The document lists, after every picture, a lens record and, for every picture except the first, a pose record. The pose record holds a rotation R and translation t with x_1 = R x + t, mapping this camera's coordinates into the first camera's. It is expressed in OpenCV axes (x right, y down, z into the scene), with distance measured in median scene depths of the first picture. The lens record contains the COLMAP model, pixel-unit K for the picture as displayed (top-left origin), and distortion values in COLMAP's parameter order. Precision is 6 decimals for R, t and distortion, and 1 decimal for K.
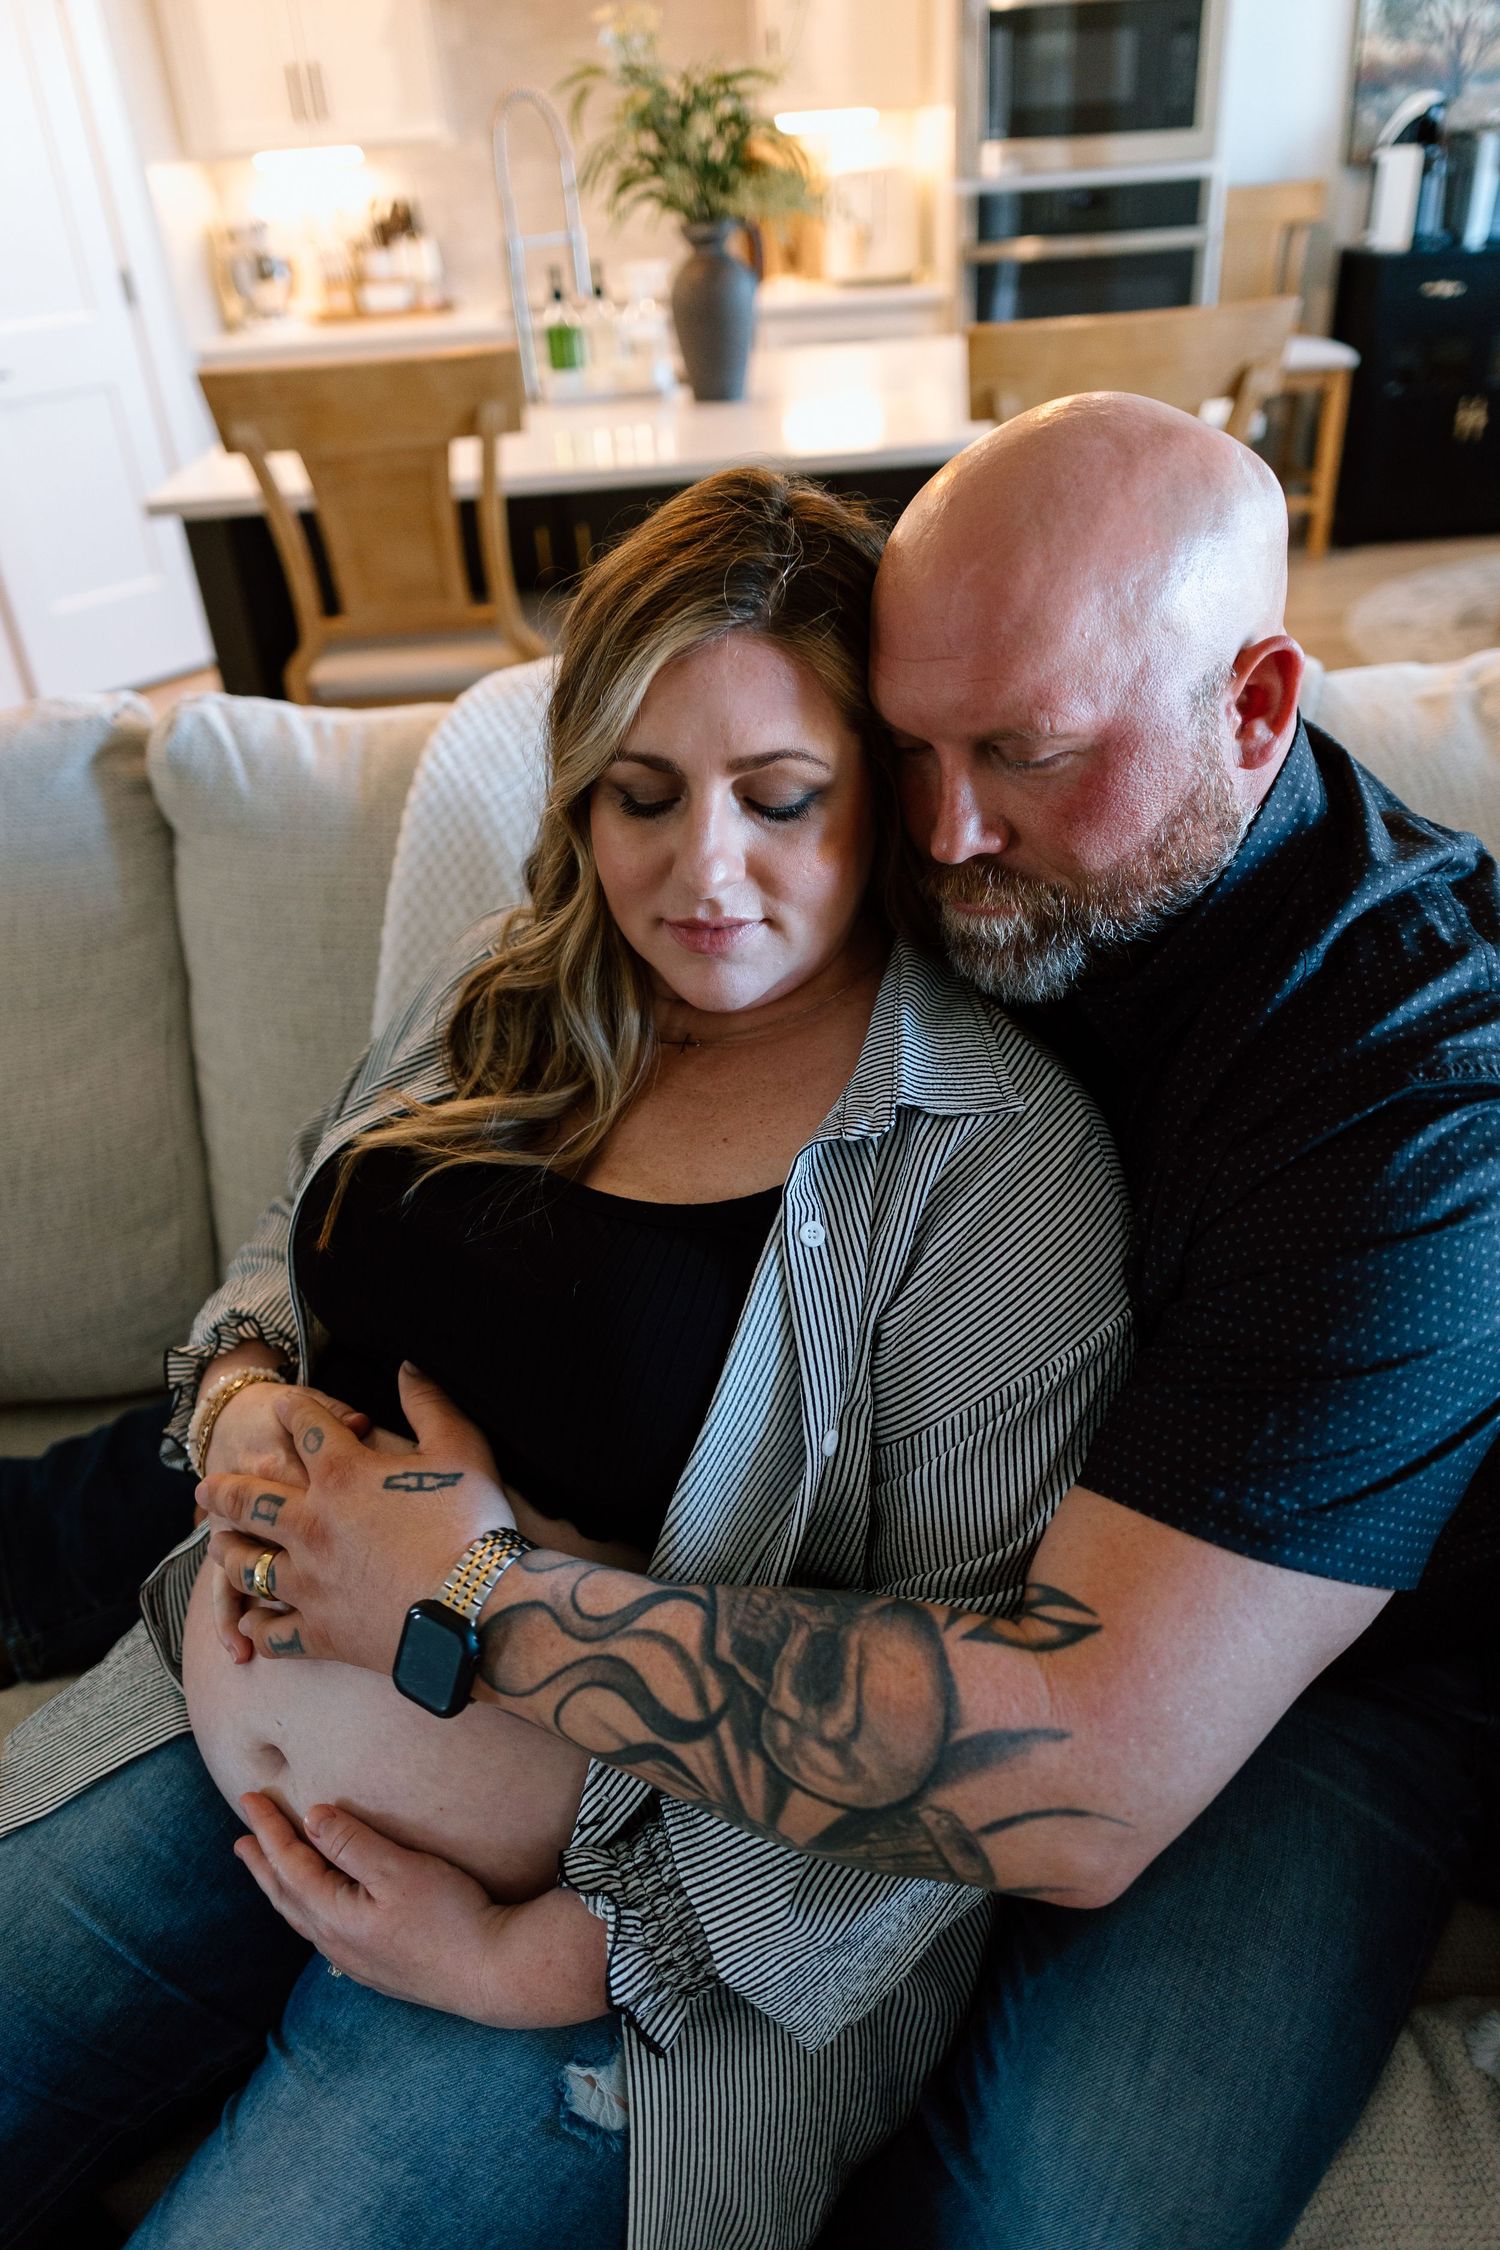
lens RADIAL K [[1551.1, 0, 758.7], [0, 1551.1, 1121.3], [0, 0, 1]] dist [-0.016778, 0.002148]
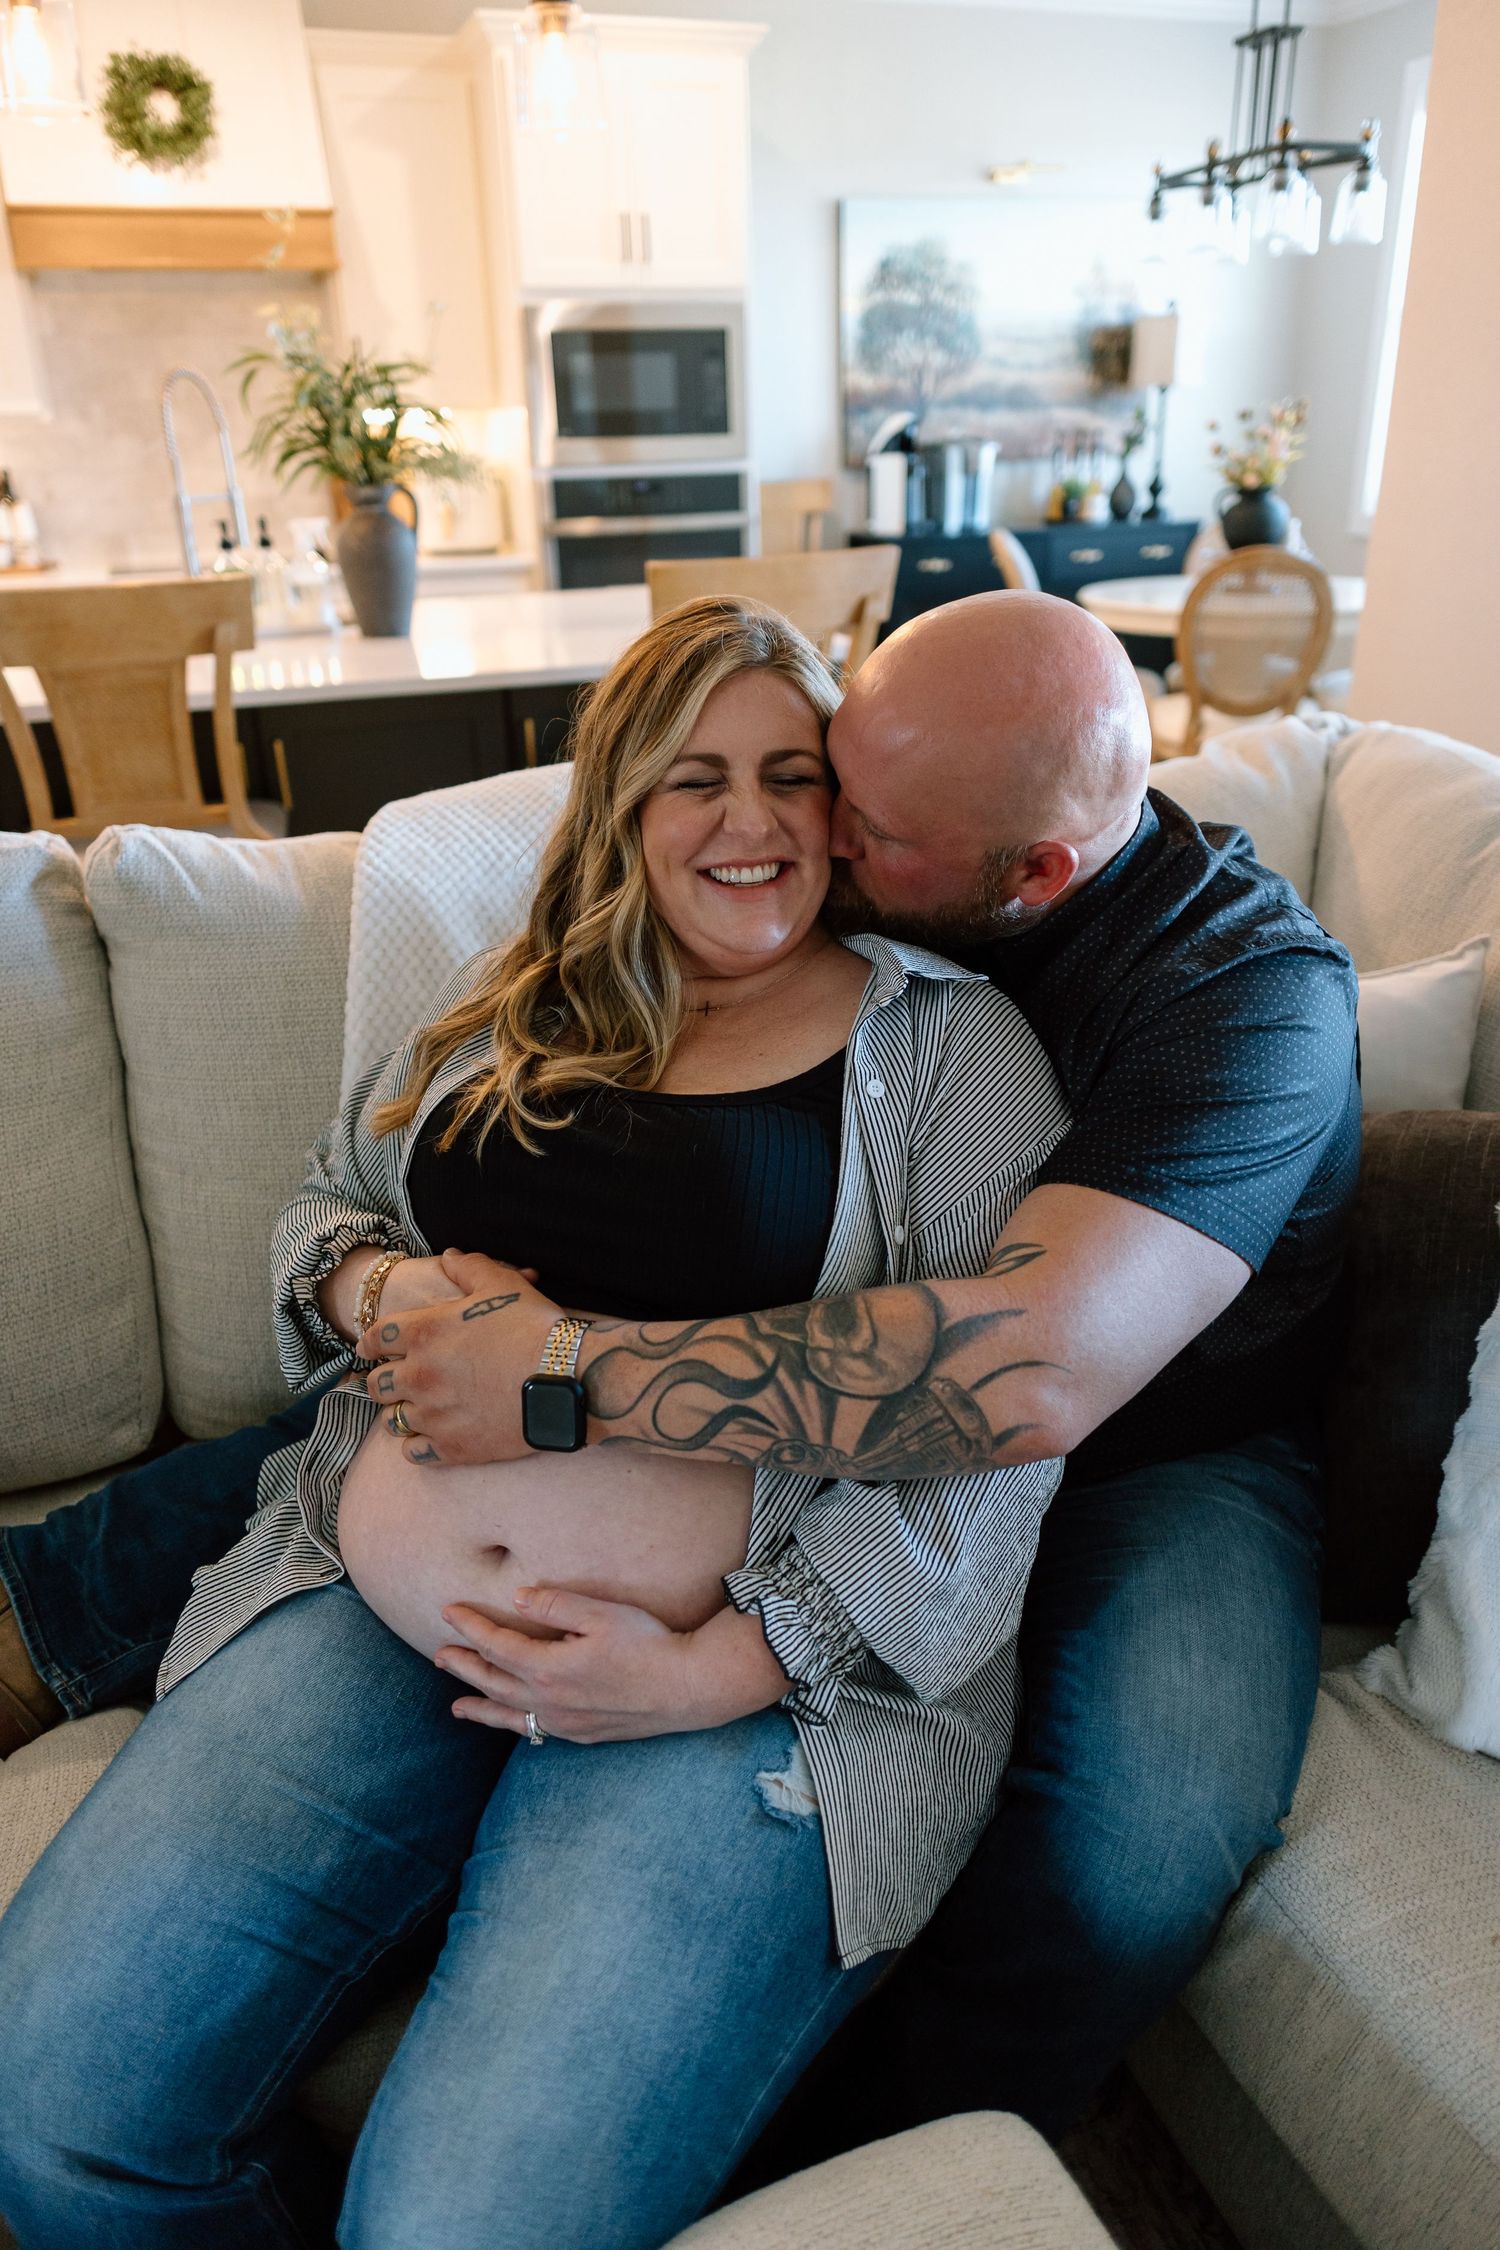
lens RADIAL K [[1551.1, 0, 751.1], [0, 1551.1, 1124.9], [0, 0, 1]] dist [-0.016778, 0.002148]
pose [[0.958678, -0.081003, 0.272717, -0.142575], [0.122140, 0.982956, -0.137398, 0.085634], [-0.256939, 0.165031, 0.952233, -0.093002]]
